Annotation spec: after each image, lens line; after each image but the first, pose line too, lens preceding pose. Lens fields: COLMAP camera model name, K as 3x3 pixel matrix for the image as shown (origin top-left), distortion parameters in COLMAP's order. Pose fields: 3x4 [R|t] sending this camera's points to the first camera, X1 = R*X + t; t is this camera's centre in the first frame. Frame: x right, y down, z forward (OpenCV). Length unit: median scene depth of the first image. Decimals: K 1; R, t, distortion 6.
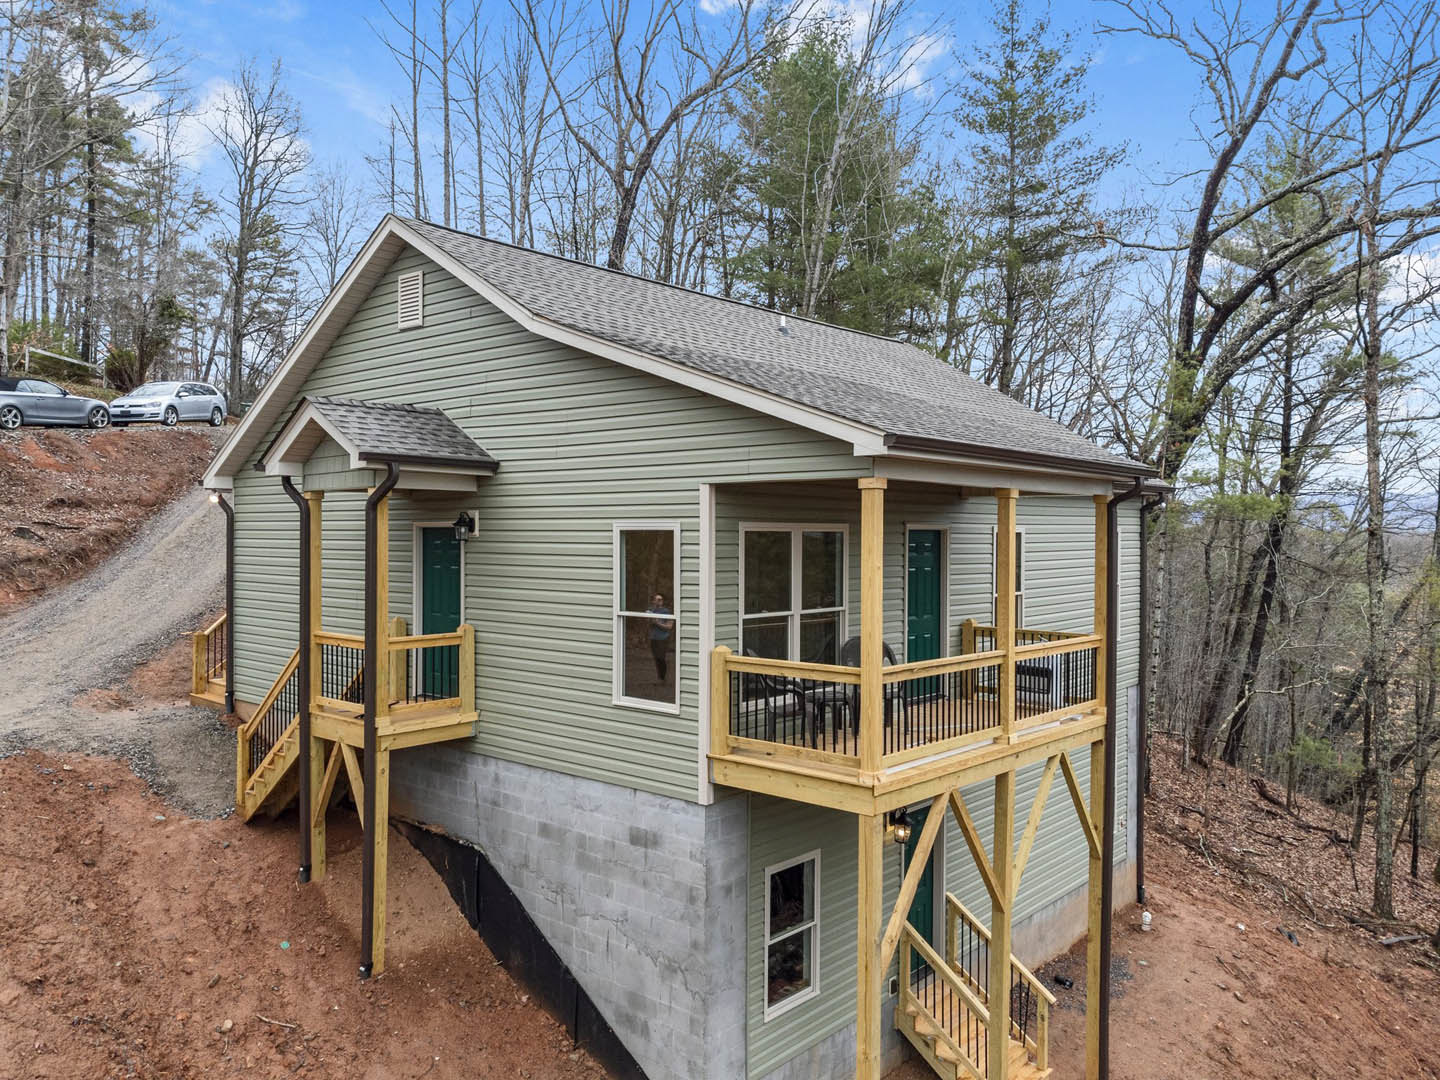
lens RADIAL K [[1079.0, 0, 720.0], [0, 1079.0, 540.0], [0, 0, 1]] dist [0.030866, -0.003578]
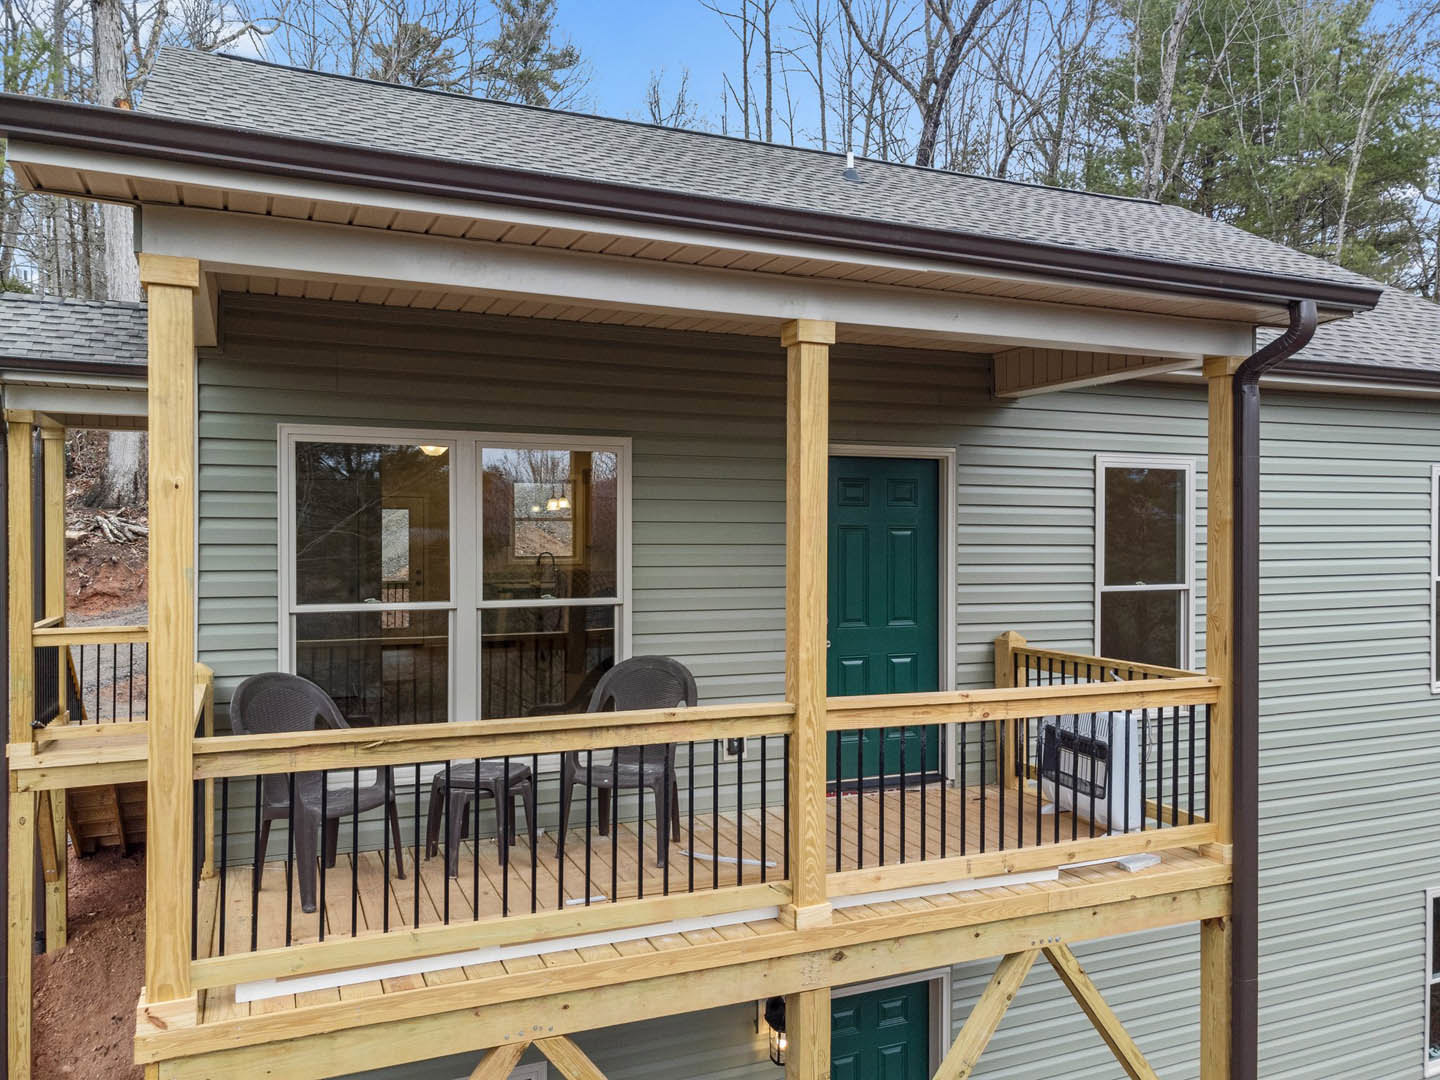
lens RADIAL K [[1079.0, 0, 720.0], [0, 1079.0, 540.0], [0, 0, 1]] dist [0.030866, -0.003578]
pose [[0.905108, -0.000222, -0.425182, 0.332063], [-0.000612, 0.999998, -0.001826, 0.030473], [0.425182, 0.001913, 0.905106, 0.480383]]
